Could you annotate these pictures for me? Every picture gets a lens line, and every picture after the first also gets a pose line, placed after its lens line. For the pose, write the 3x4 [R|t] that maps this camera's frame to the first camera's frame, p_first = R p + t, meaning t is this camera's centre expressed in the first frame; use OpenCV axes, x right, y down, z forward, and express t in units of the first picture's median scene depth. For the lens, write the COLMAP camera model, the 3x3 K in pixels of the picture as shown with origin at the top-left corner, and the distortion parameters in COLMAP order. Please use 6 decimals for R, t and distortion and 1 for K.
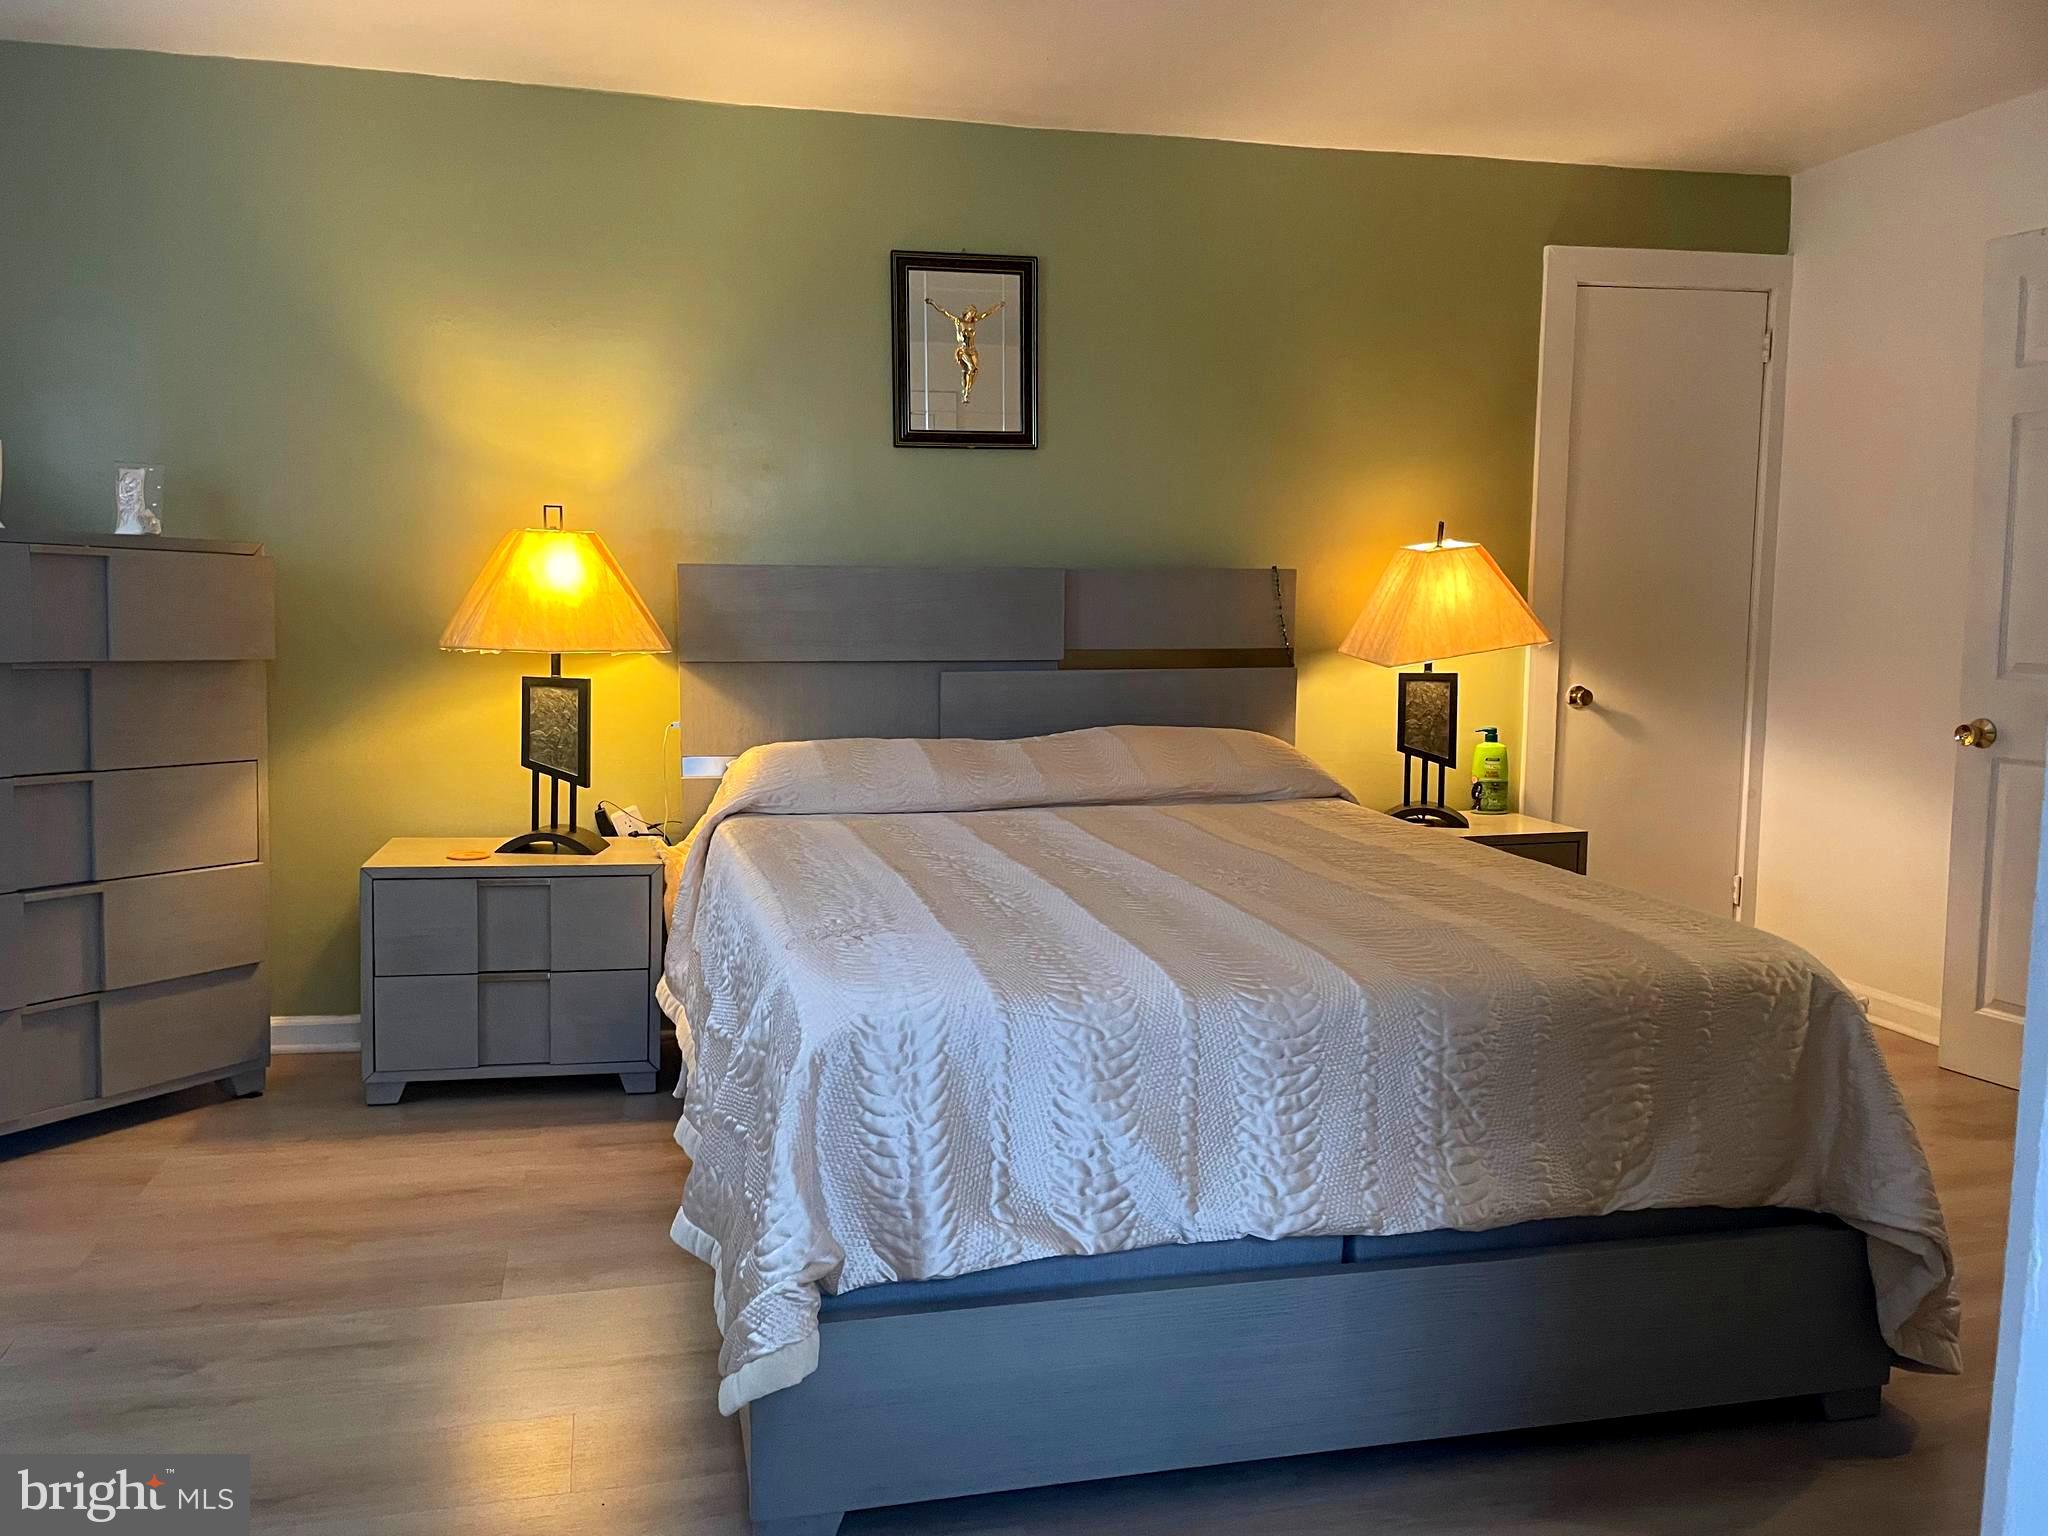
lens RADIAL K [[1559.1, 0, 1001.1], [0, 1559.1, 759.8], [0, 0, 1]] dist [0.130399, -0.203371]
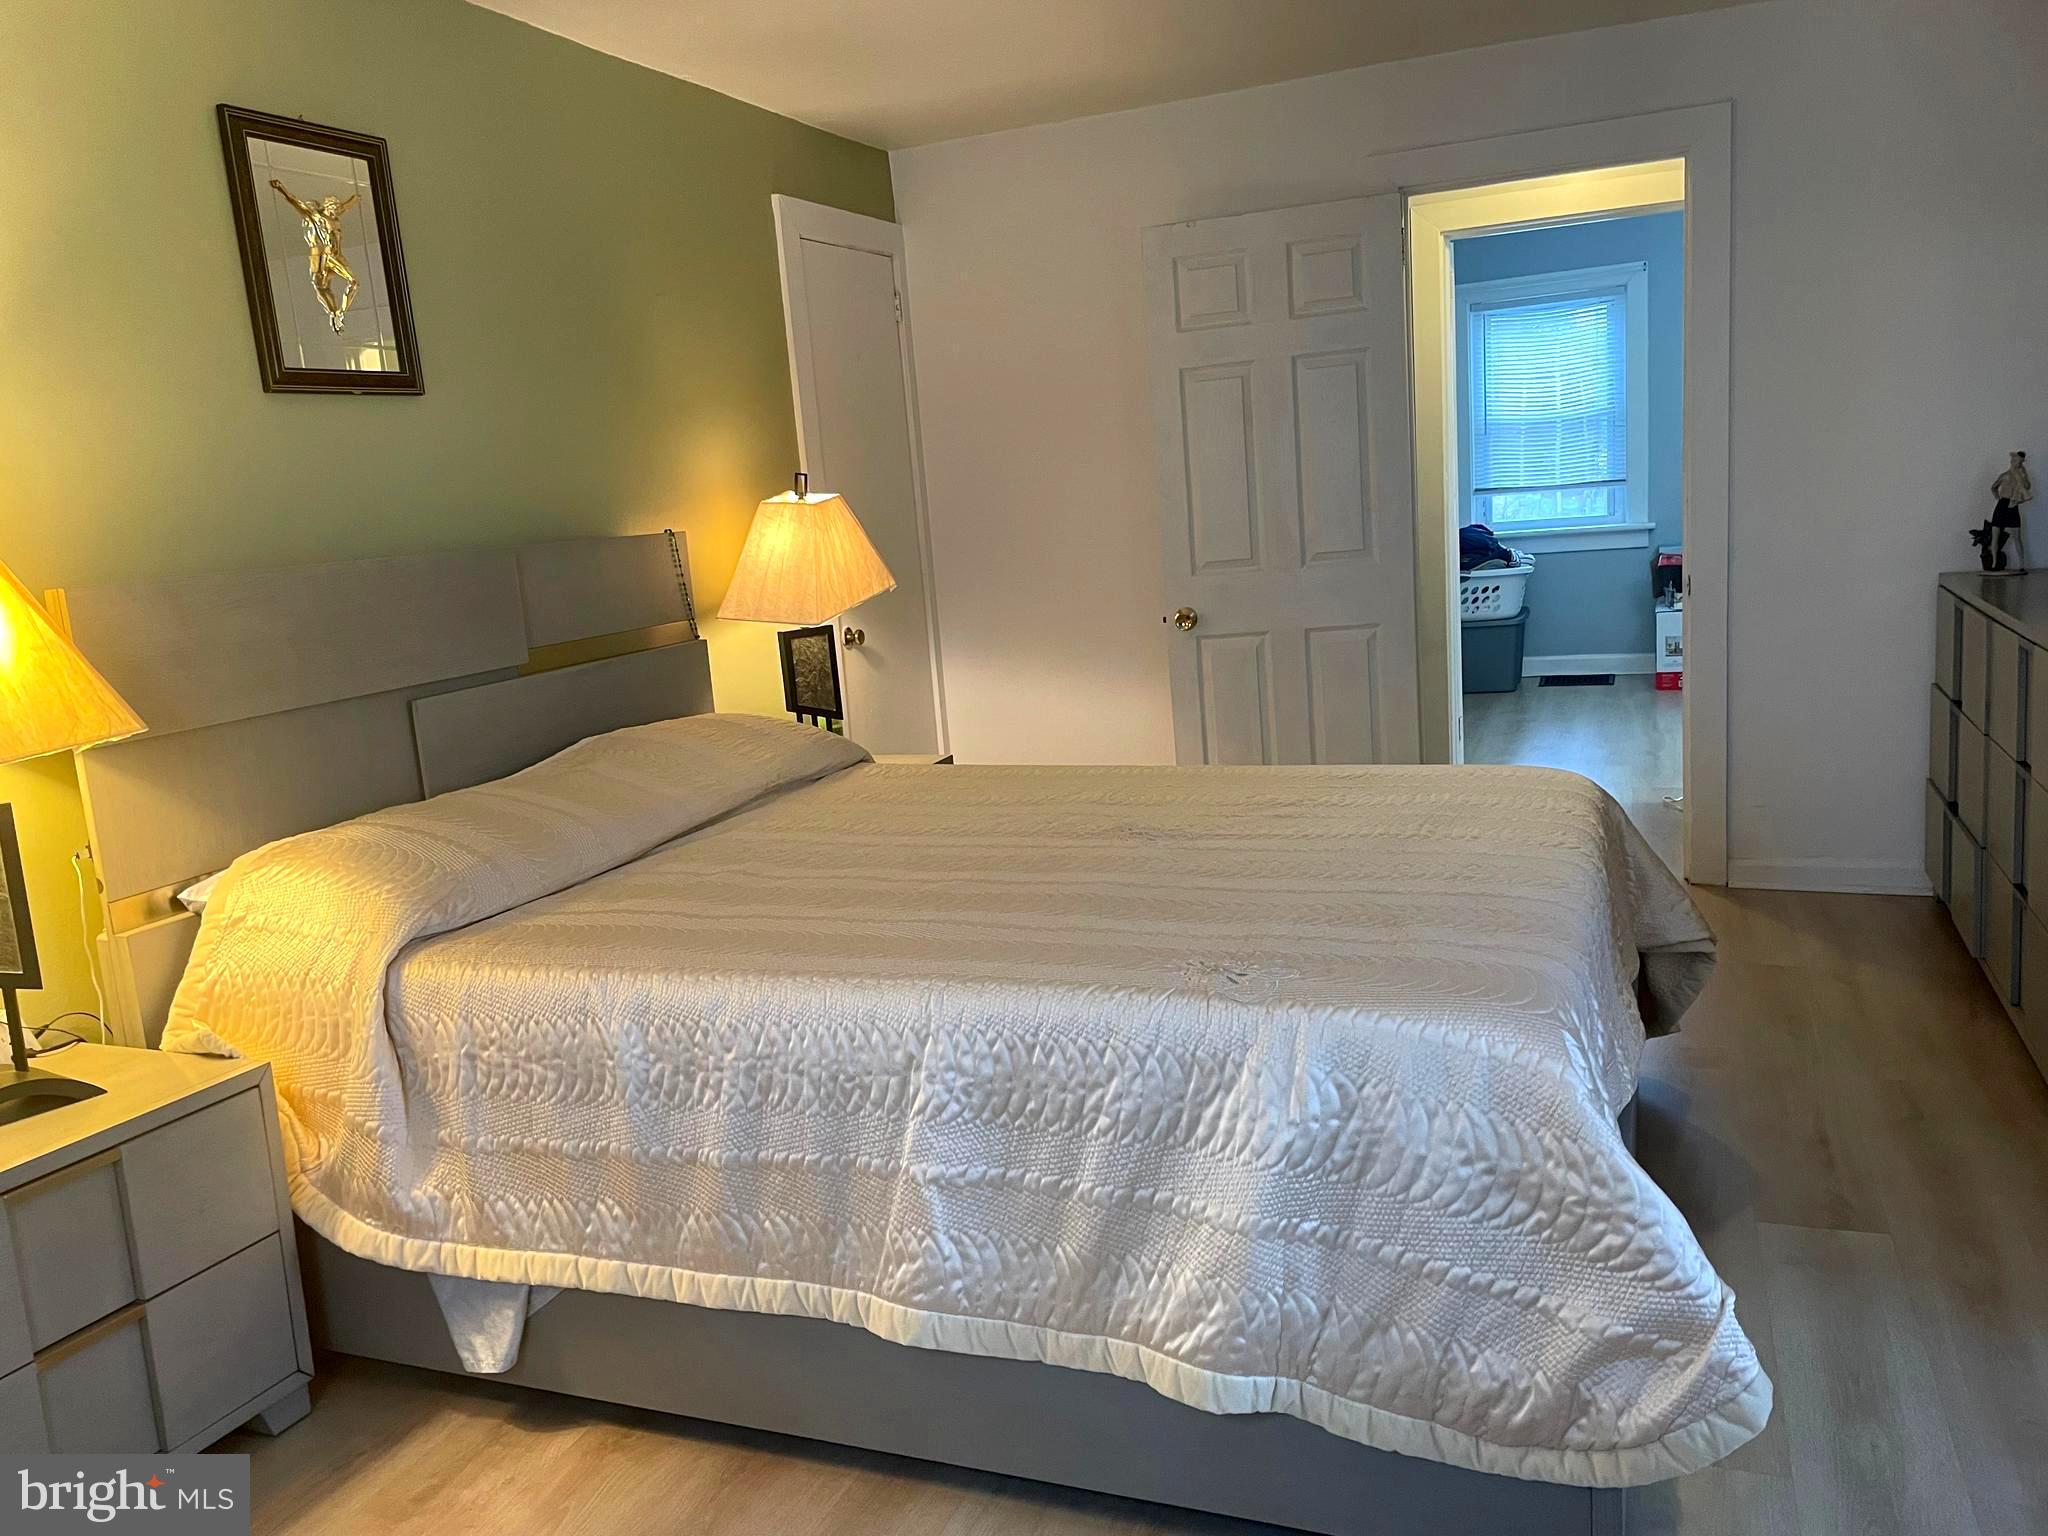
lens RADIAL K [[1559.1, 0, 1001.1], [0, 1559.1, 759.8], [0, 0, 1]] dist [0.130399, -0.203371]
pose [[0.578756, -0.187945, 0.793548, -0.461240], [0.166254, 0.979837, 0.110812, -0.064350], [-0.798374, 0.067798, 0.598333, 0.331445]]
